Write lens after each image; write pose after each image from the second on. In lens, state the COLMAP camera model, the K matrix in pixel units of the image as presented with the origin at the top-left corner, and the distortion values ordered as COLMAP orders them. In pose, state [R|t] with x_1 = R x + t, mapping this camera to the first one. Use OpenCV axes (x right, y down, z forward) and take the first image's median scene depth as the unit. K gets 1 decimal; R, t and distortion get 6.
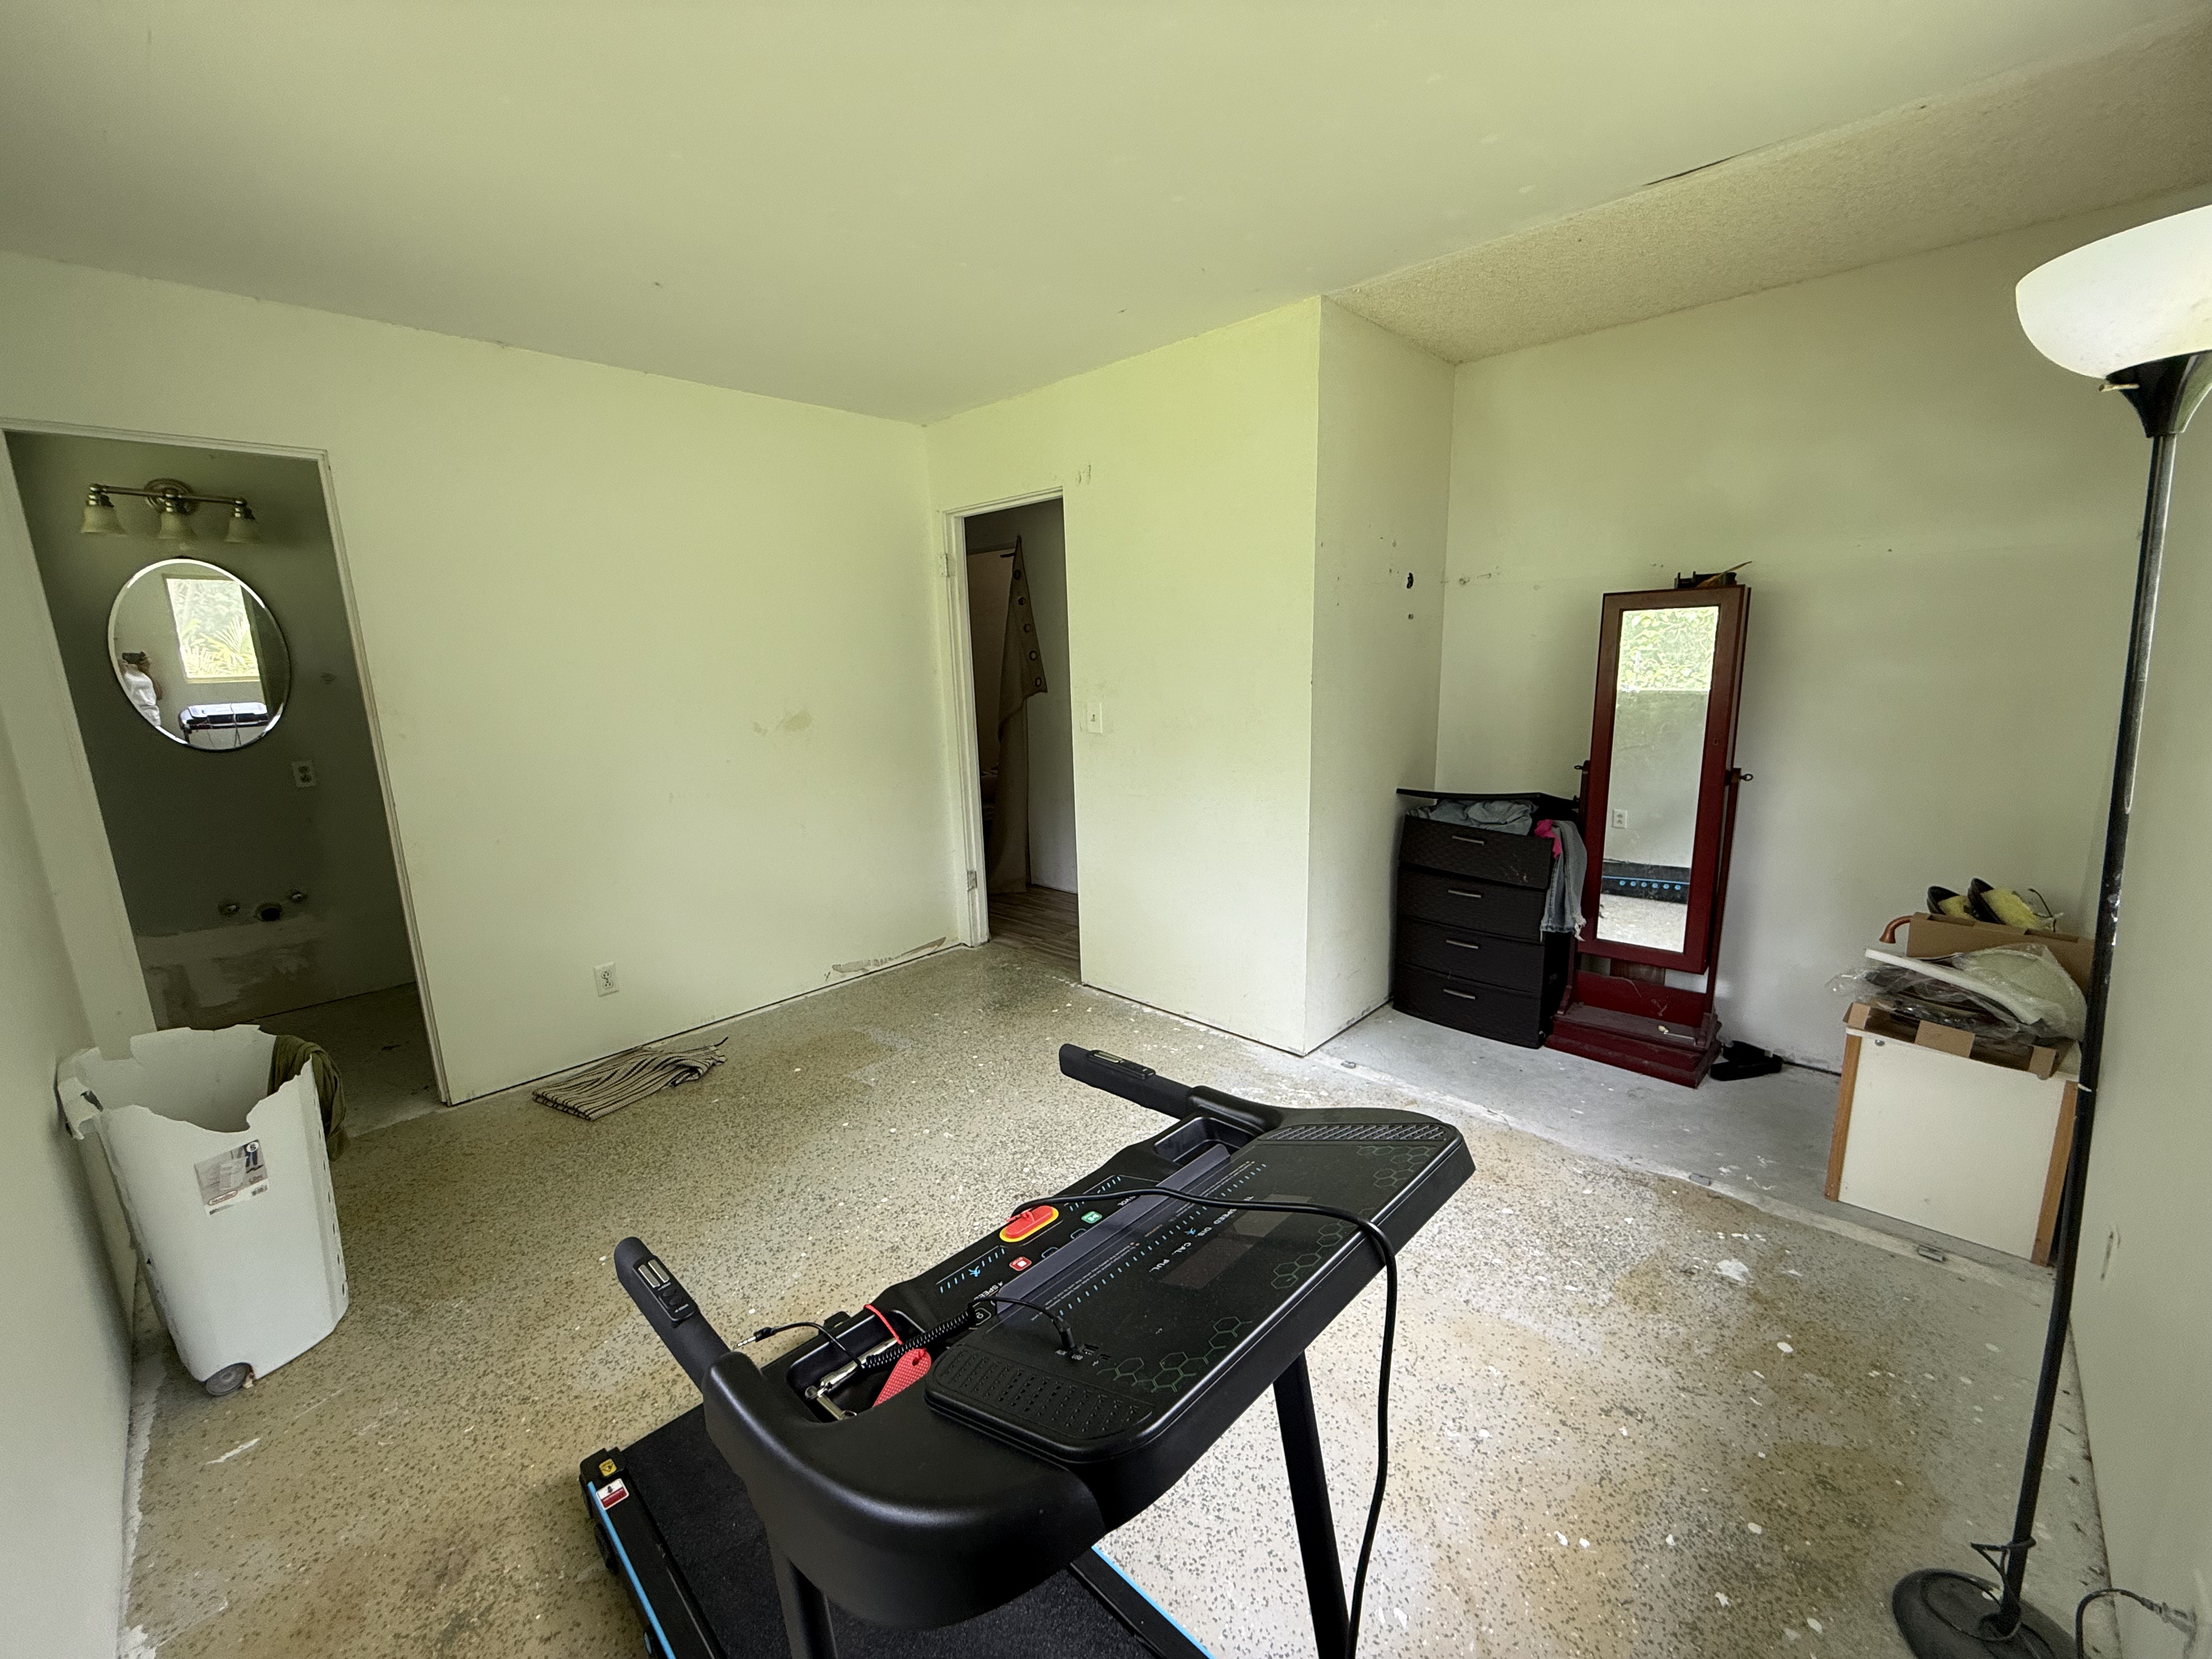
lens RADIAL K [[880.4, 0, 1106.8], [0, 880.4, 827.5], [0, 0, 1]] dist [-0.003528, -0.000138]
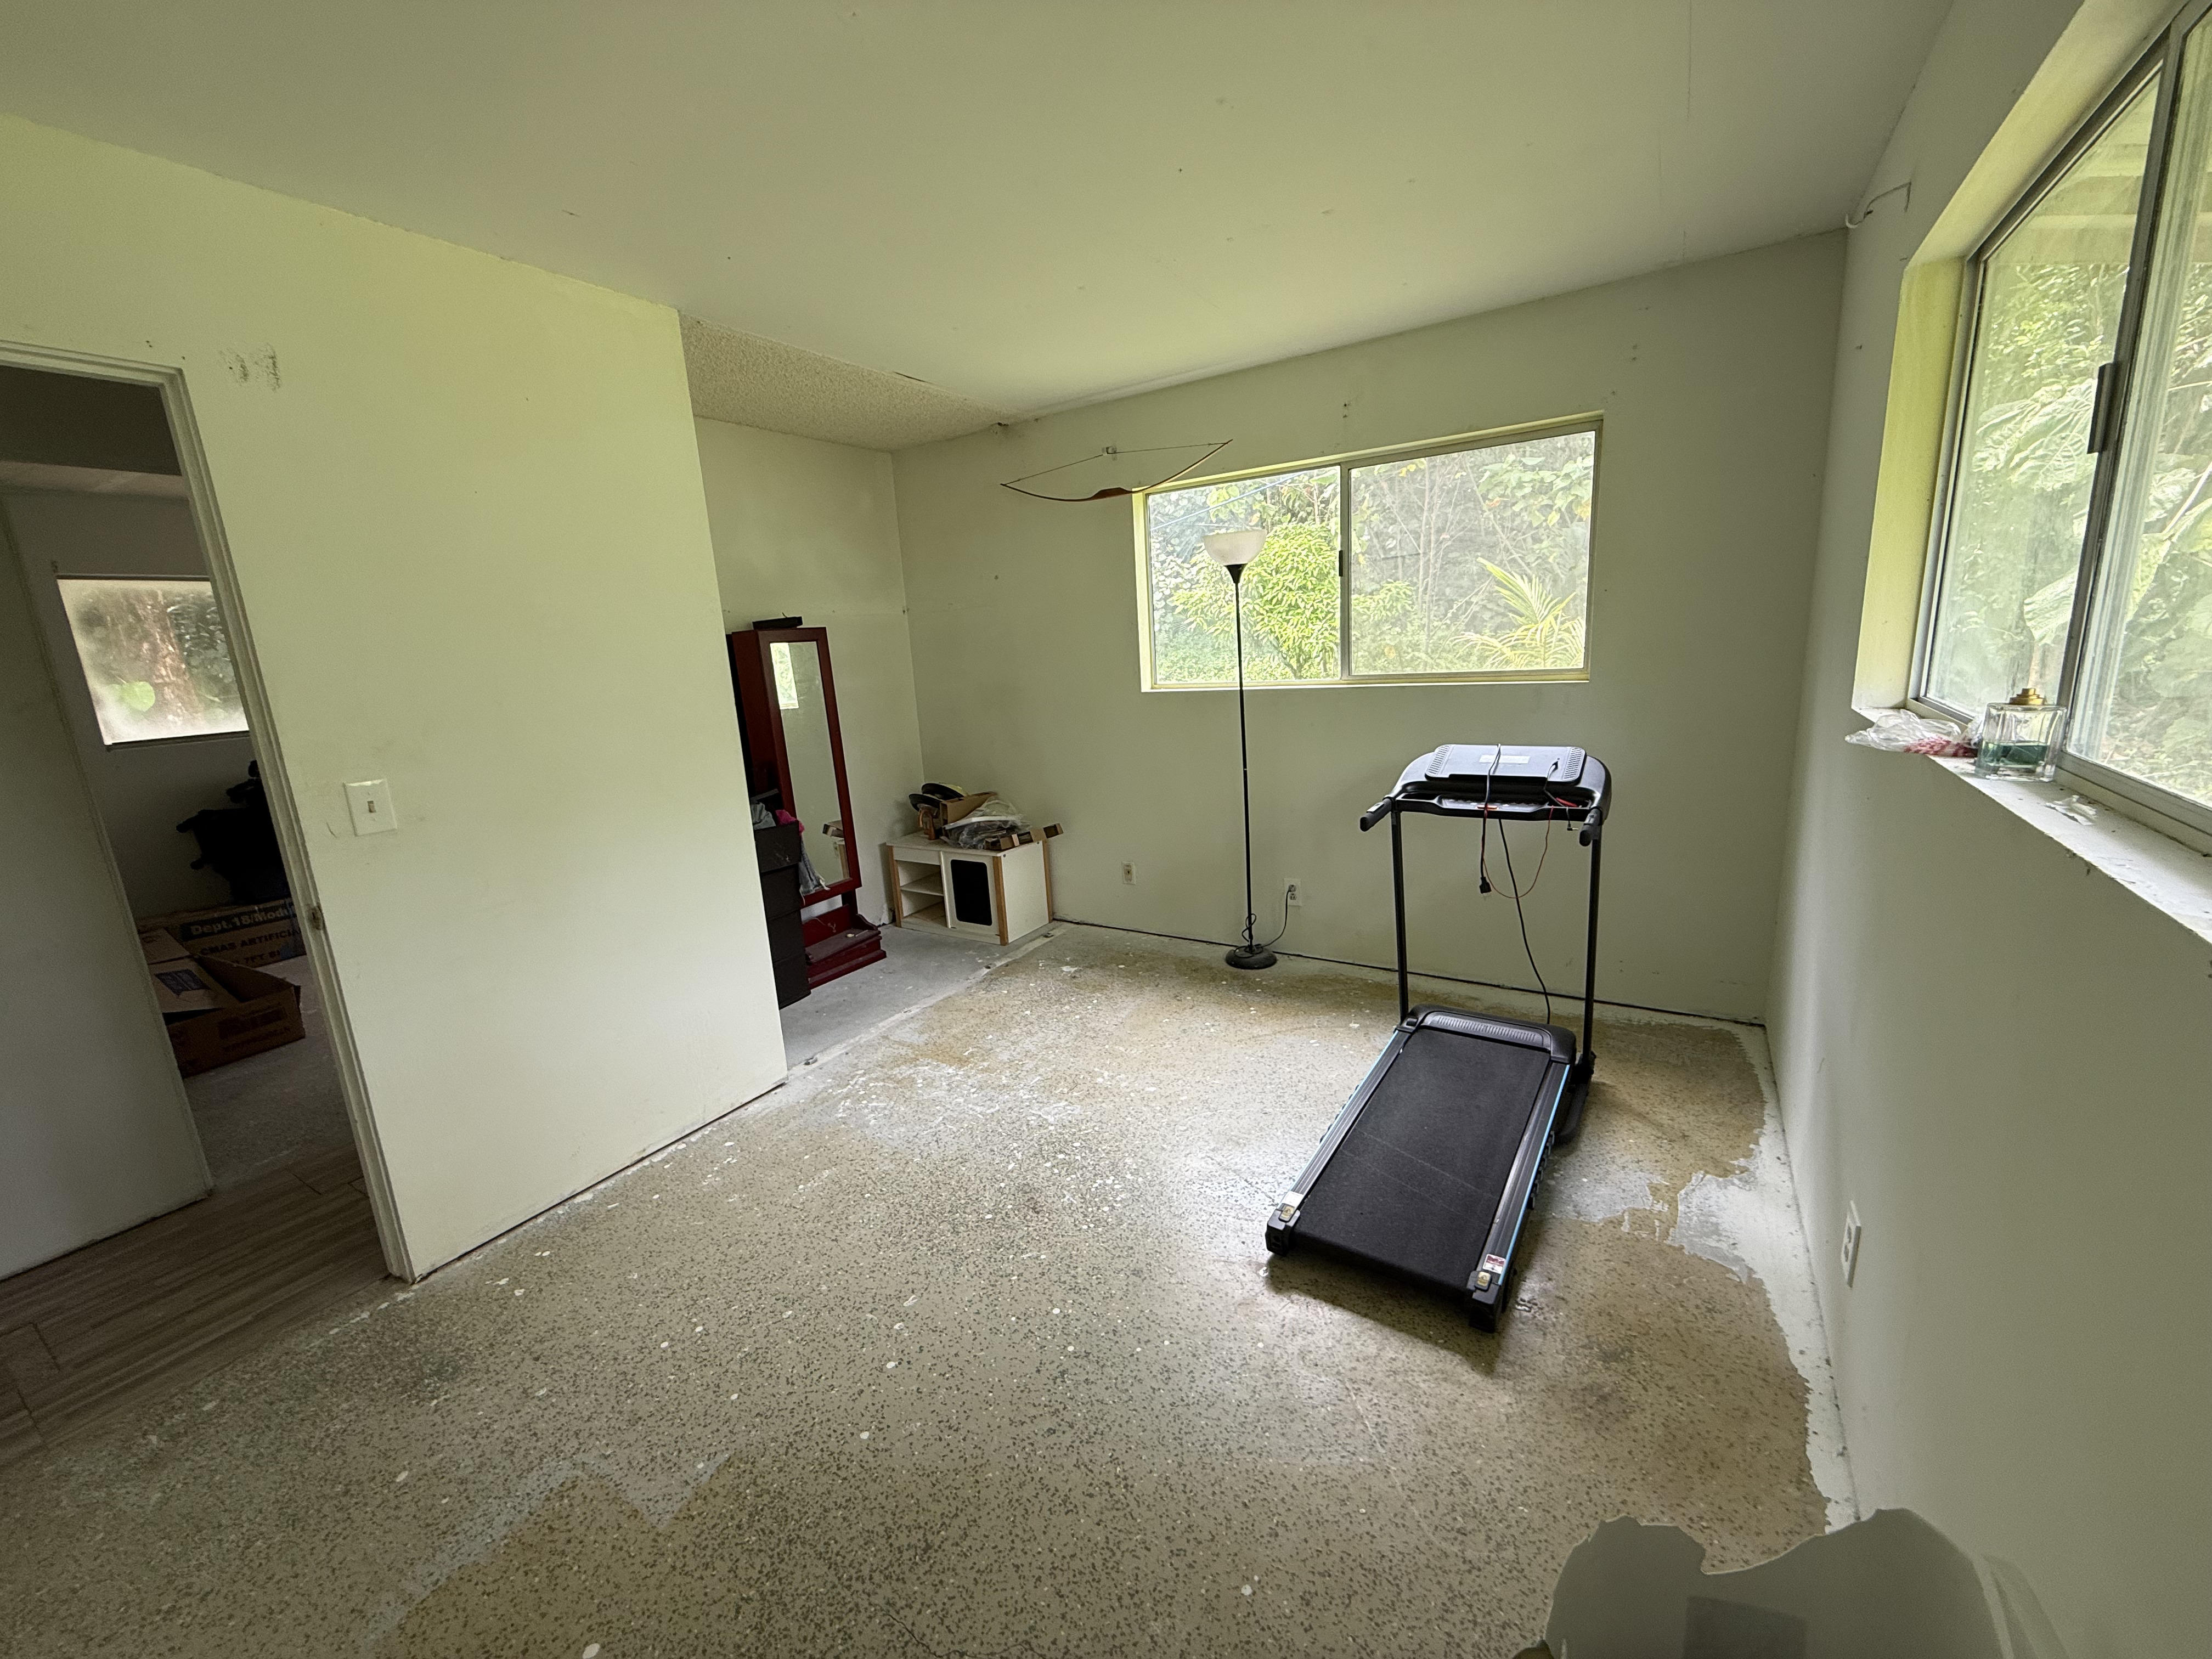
lens RADIAL K [[880.4, 0, 1100.8], [0, 880.4, 823.1], [0, 0, 1]] dist [-0.003528, -0.000138]
pose [[-0.185183, -0.163606, 0.968989, -0.774767], [0.257441, 0.943530, 0.208507, -0.131387], [-0.948383, 0.288070, -0.132607, 0.740898]]
